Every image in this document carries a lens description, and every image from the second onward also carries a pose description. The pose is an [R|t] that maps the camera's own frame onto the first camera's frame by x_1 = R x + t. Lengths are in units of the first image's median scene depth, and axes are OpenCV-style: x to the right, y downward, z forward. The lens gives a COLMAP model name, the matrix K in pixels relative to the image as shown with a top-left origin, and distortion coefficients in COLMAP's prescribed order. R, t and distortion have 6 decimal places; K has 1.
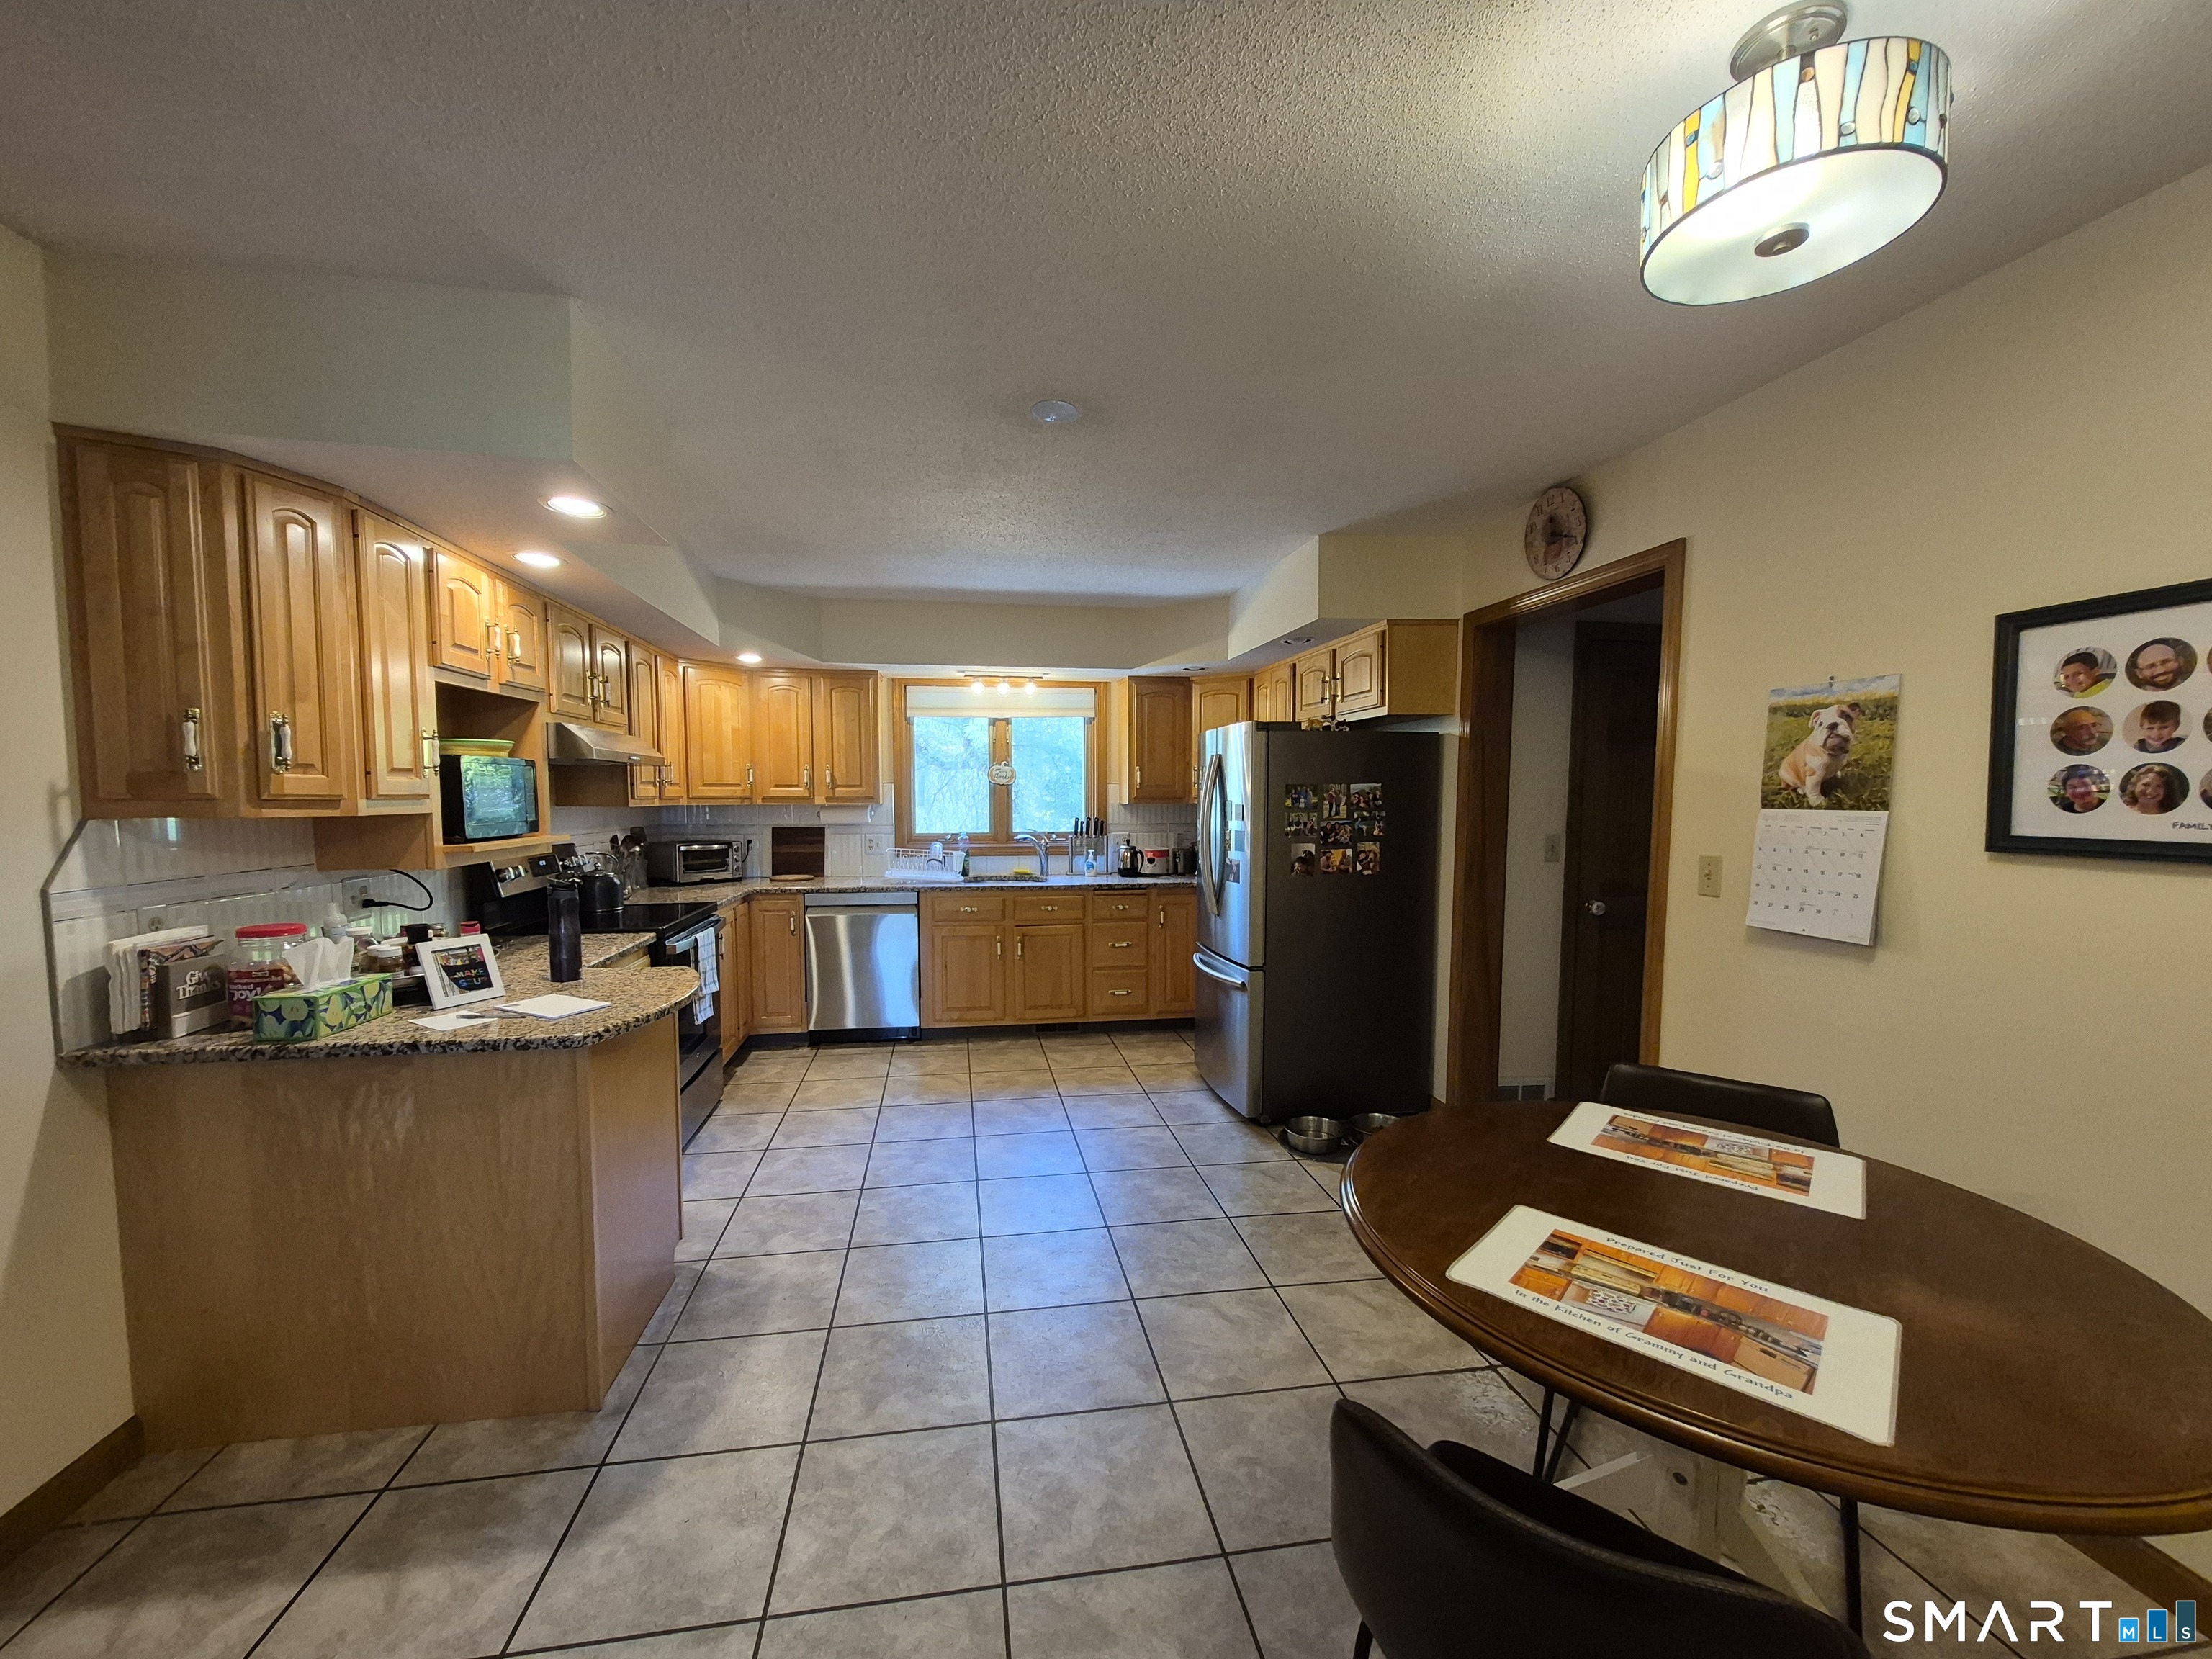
lens RADIAL K [[873.9, 0, 1088.8], [0, 873.9, 857.2], [0, 0, 1]] dist [0.002003, -0.000179]
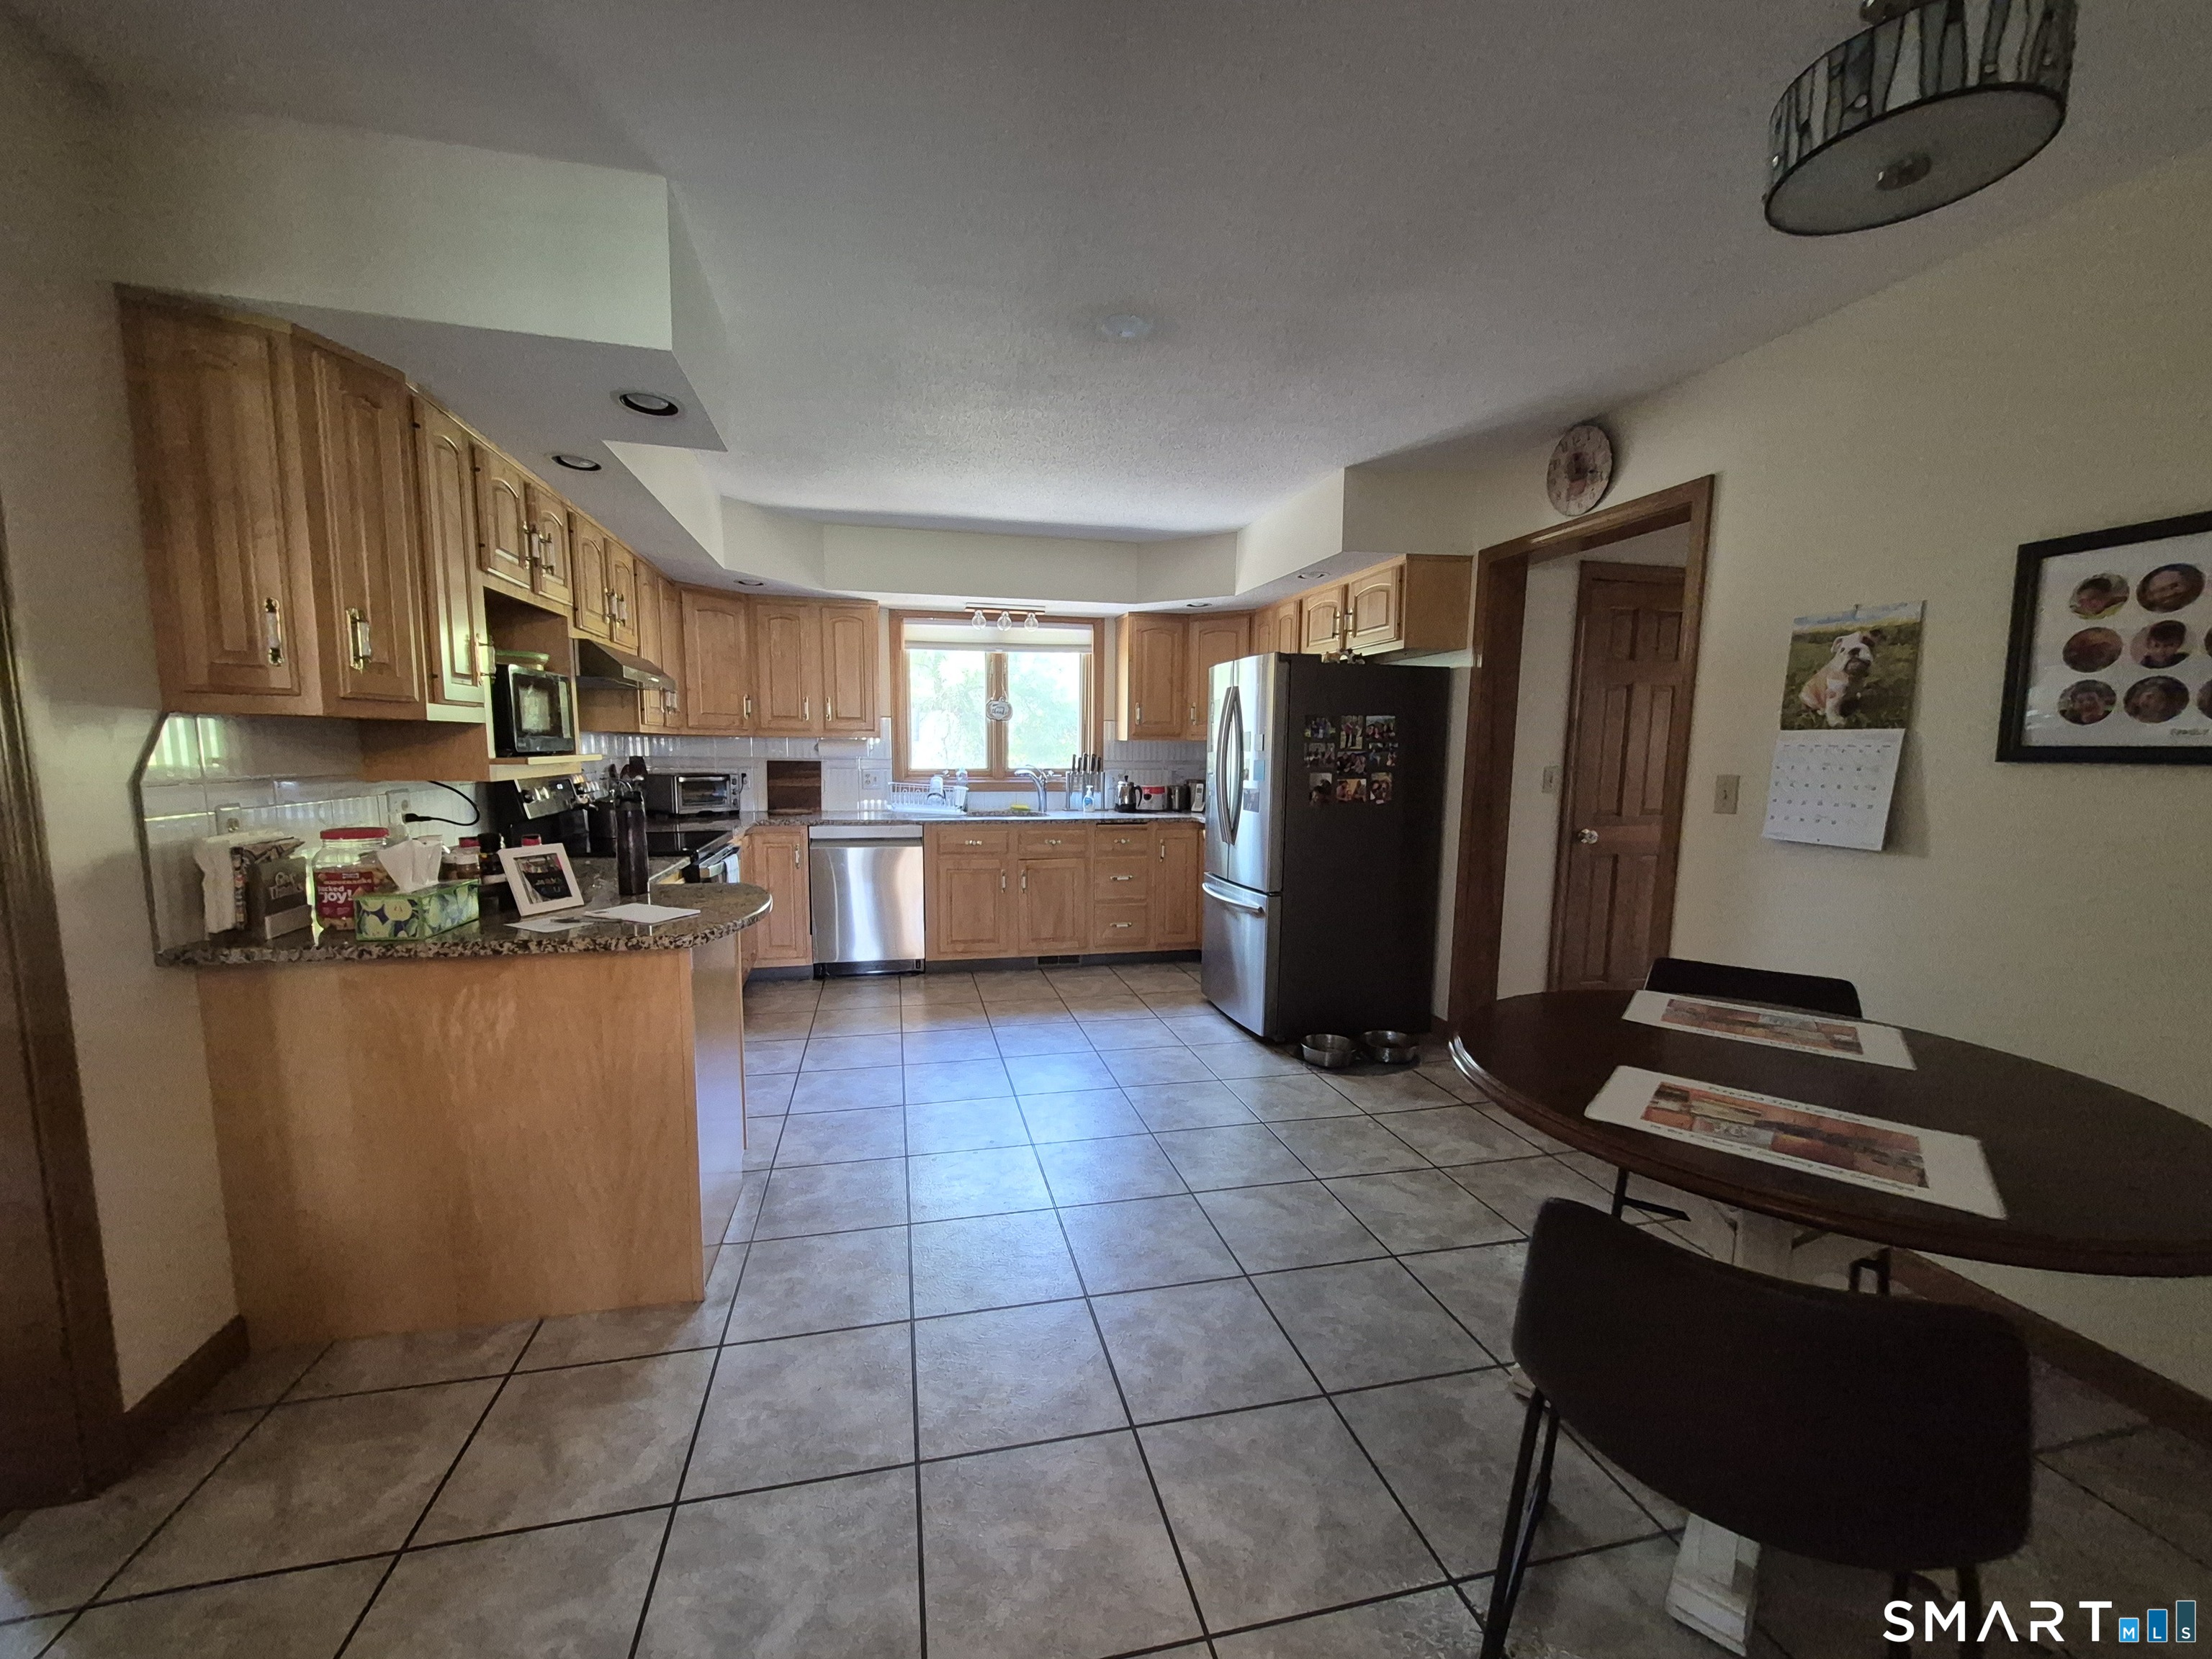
lens RADIAL K [[876.5, 0, 1090.1], [0, 876.5, 855.7], [0, 0, 1]] dist [0.001292, -0.000092]
pose [[0.997706, 0.000857, 0.067686, -0.166075], [-0.004364, 0.998654, 0.051683, 0.050234], [-0.067550, -0.051860, 0.996367, -0.032077]]
